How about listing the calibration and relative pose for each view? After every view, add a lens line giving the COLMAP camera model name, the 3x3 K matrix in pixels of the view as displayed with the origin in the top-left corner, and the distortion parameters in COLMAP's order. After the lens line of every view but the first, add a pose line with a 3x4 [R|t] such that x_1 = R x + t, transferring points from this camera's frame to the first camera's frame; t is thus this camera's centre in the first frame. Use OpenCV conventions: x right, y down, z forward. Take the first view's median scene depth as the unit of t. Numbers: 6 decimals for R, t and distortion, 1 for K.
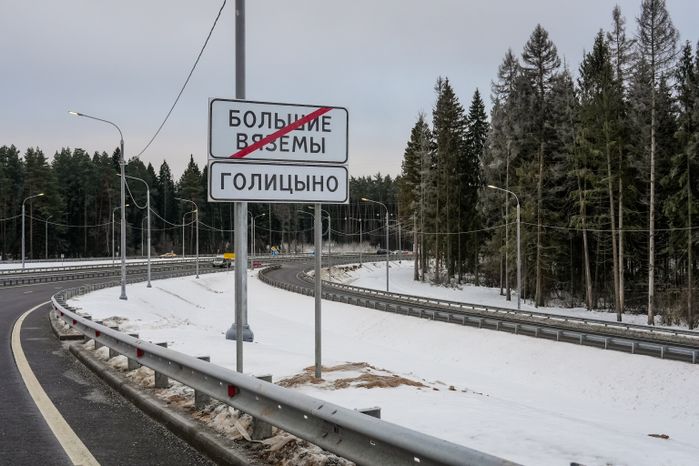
lens RADIAL K [[877.6, 0, 348.8], [0, 877.6, 233.7], [0, 0, 1]] dist [-0.035703, 0.000000]
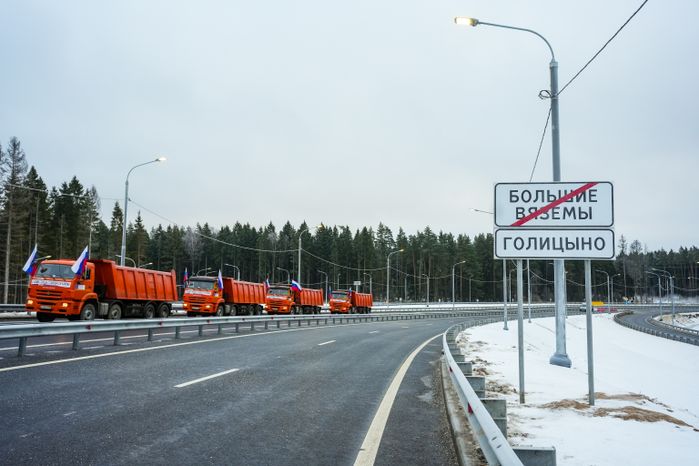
lens RADIAL K [[527.8, 0, 353.3], [0, 527.8, 233.4], [0, 0, 1]] dist [-0.037788, 0.002612]
pose [[0.815153, -0.043228, -0.577631, 0.125548], [-0.017452, 0.994926, -0.099084, 0.007558], [0.578983, 0.090849, 0.810262, 0.207851]]
